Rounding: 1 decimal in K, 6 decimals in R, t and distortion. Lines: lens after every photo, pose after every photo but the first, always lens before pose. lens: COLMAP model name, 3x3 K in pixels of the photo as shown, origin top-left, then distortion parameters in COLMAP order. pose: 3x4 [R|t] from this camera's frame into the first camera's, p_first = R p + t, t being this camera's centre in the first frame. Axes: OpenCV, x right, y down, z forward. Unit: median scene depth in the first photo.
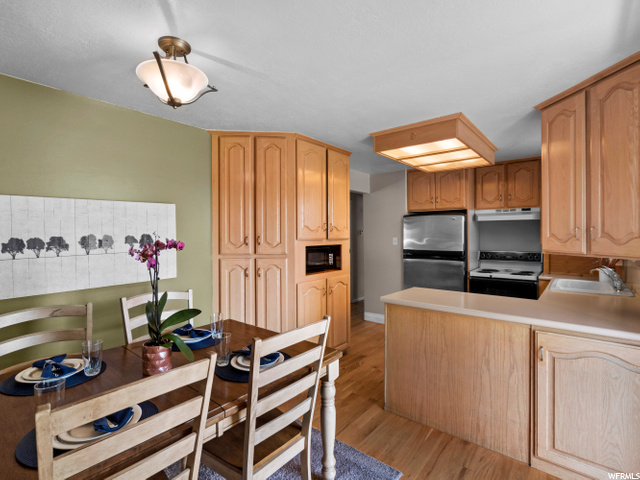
lens RADIAL K [[317.0, 0, 314.6], [0, 317.0, 237.2], [0, 0, 1]] dist [-0.000658, -0.000067]
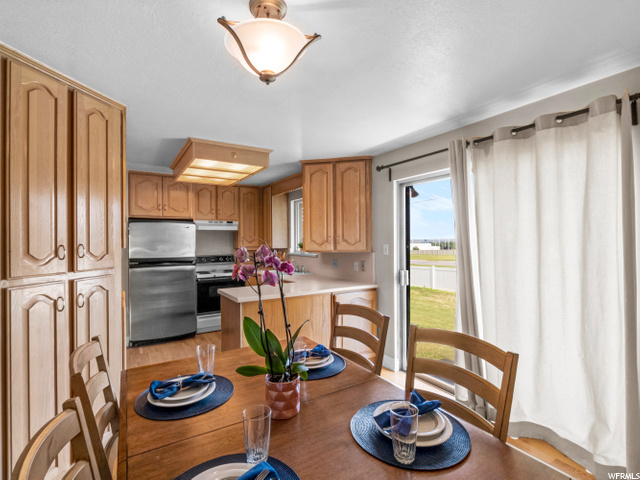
lens RADIAL K [[317.0, 0, 314.2], [0, 317.0, 238.5], [0, 0, 1]] dist [-0.000658, -0.000067]
pose [[0.316716, 0.006234, 0.948500, -0.460077], [0.016055, 0.999800, -0.011932, 0.000735], [-0.948384, 0.019007, 0.316553, 0.250611]]
